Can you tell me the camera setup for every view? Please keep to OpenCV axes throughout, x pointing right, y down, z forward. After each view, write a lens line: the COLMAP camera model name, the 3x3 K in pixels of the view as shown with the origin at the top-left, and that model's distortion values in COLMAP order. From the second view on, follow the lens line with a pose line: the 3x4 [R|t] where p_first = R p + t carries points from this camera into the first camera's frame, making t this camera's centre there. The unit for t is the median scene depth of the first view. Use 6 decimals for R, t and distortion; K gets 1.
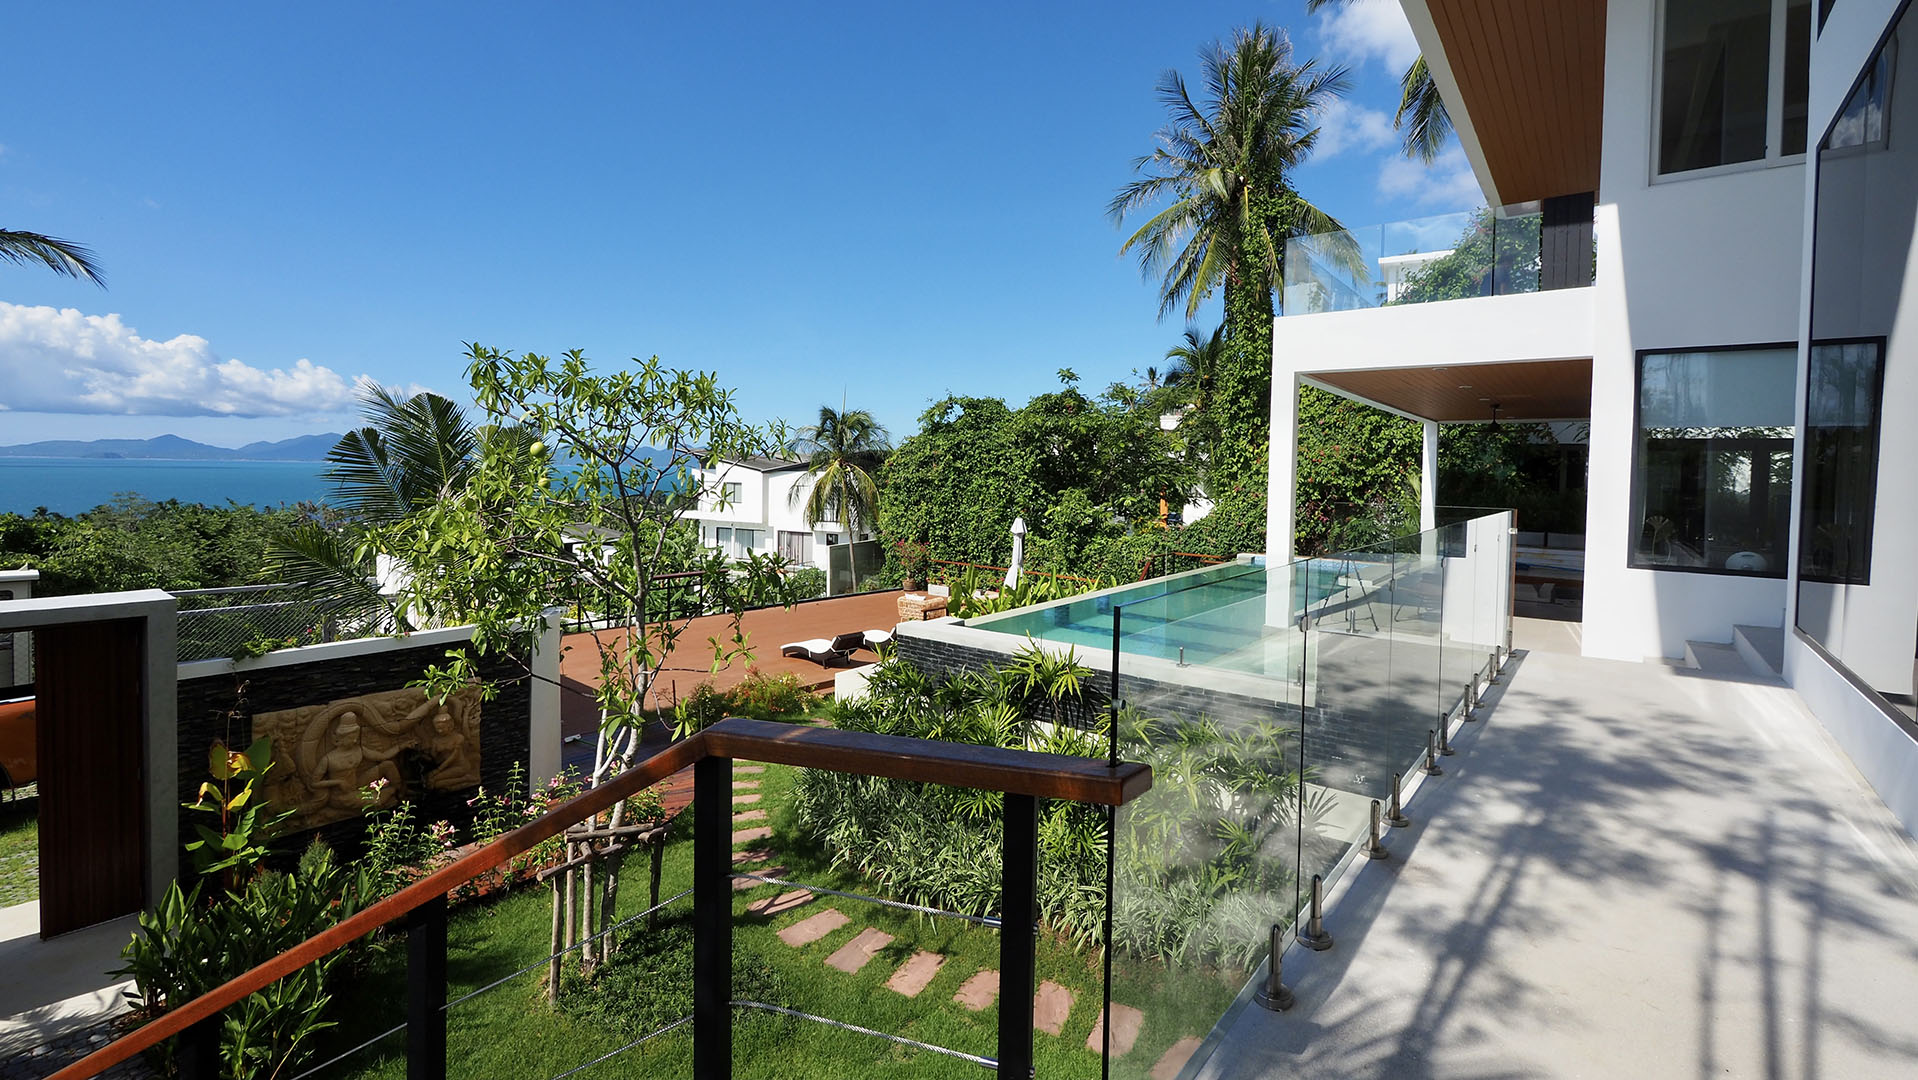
lens RADIAL K [[841.6, 0, 949.0], [0, 841.6, 508.9], [0, 0, 1]] dist [0.002545, 0.000304]
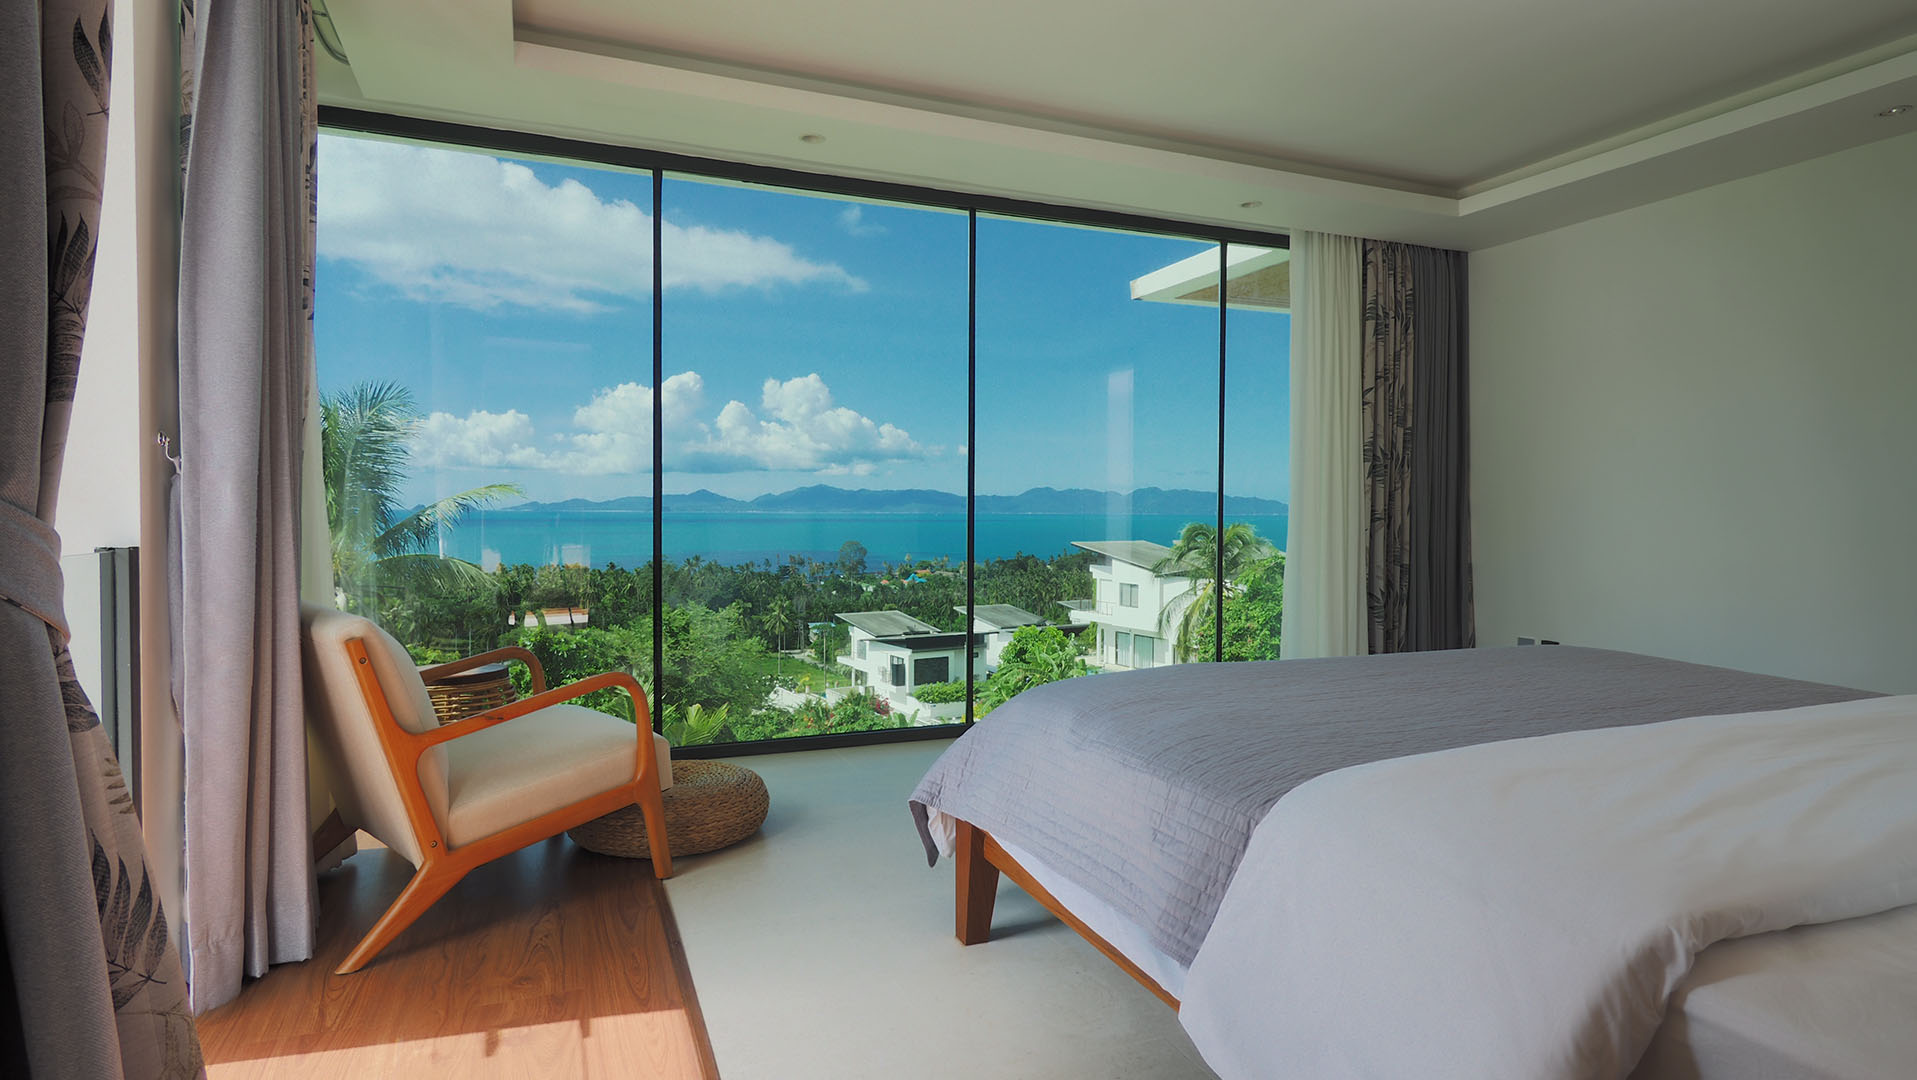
lens RADIAL K [[1009.5, 0, 958.5], [0, 1009.5, 540.0], [0, 0, 1]] dist [-0.023456, 0.000027]
pose [[0.877641, 0.002408, -0.479312, 0.213444], [-0.011641, 0.999800, -0.016291, -0.133685], [0.479177, 0.019877, 0.877493, -0.035926]]
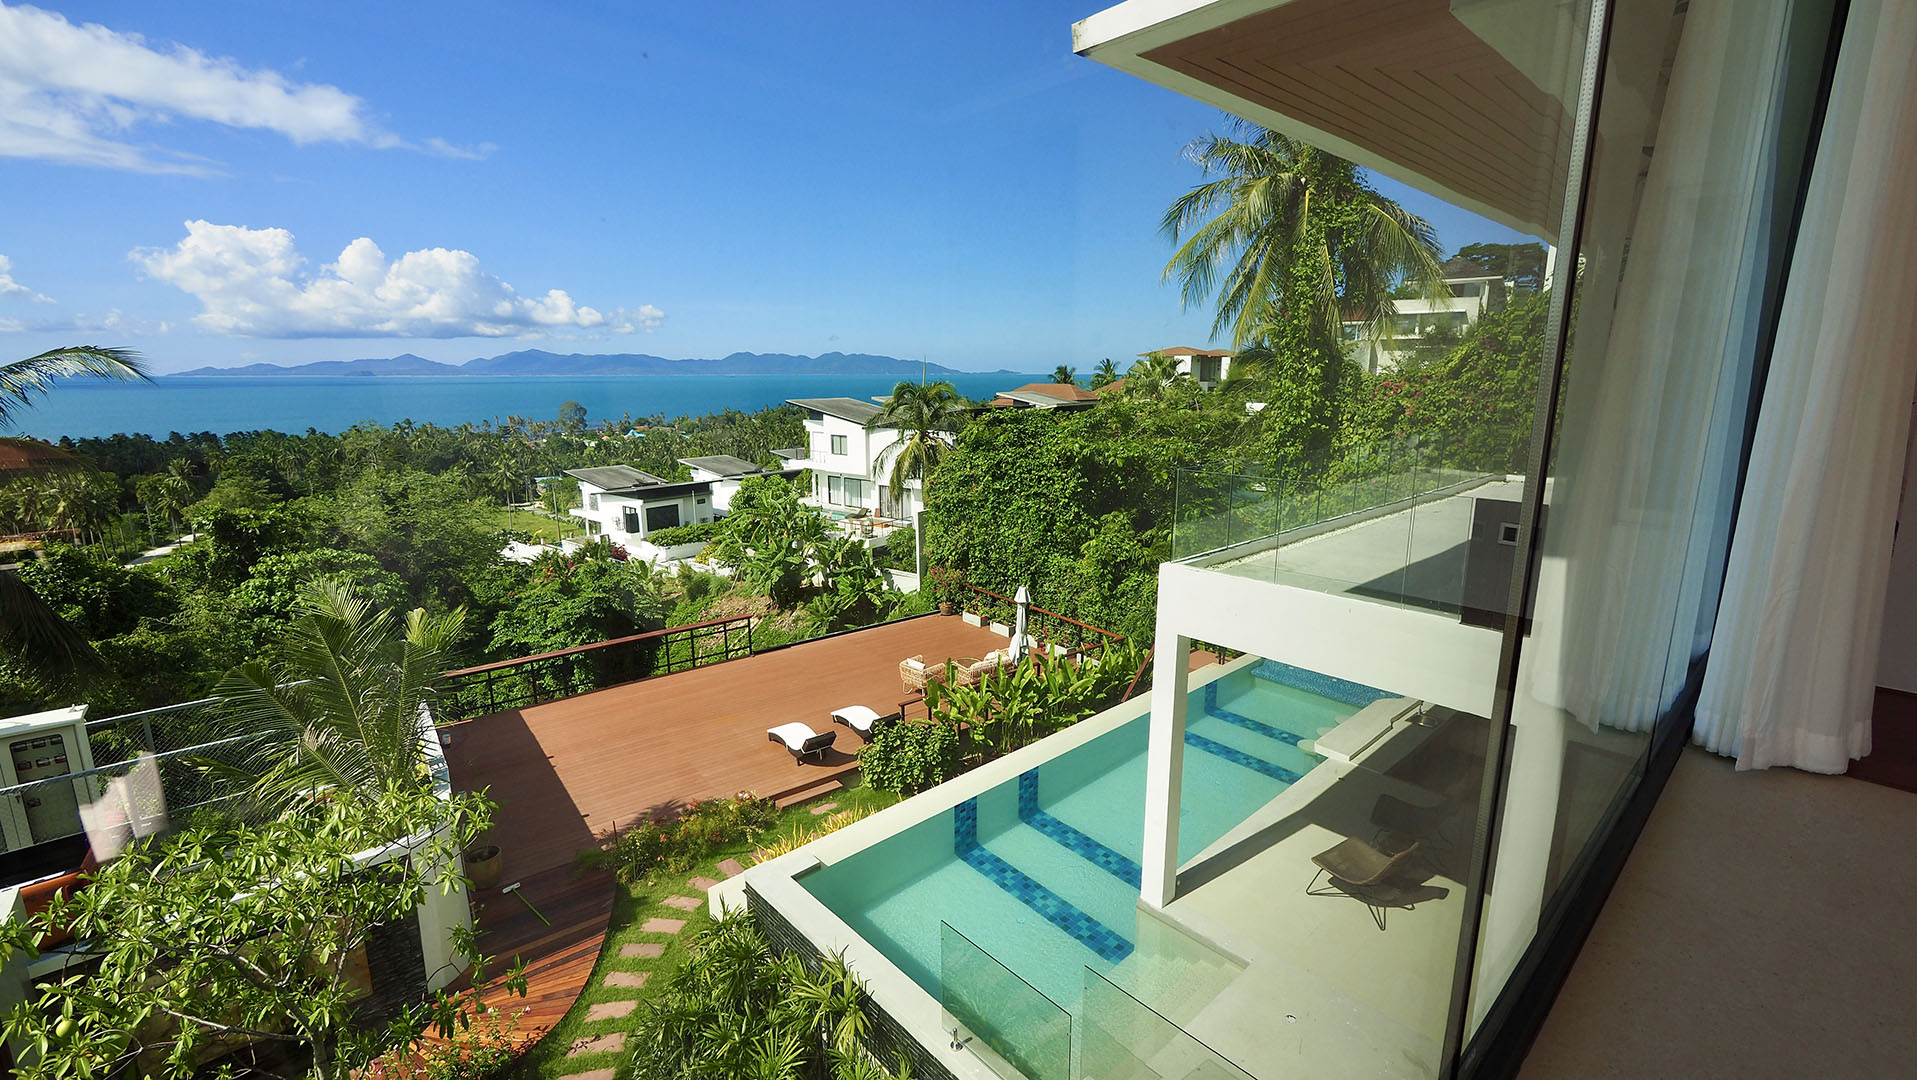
lens RADIAL K [[810.5, 0, 958.5], [0, 810.5, 540.0], [0, 0, 1]] dist [-0.002342, 0.000122]
pose [[0.986668, 0.015000, -0.162052, 0.118314], [0.011047, 0.987274, 0.158644, -0.139278], [0.162370, -0.158319, 0.973946, 0.075101]]
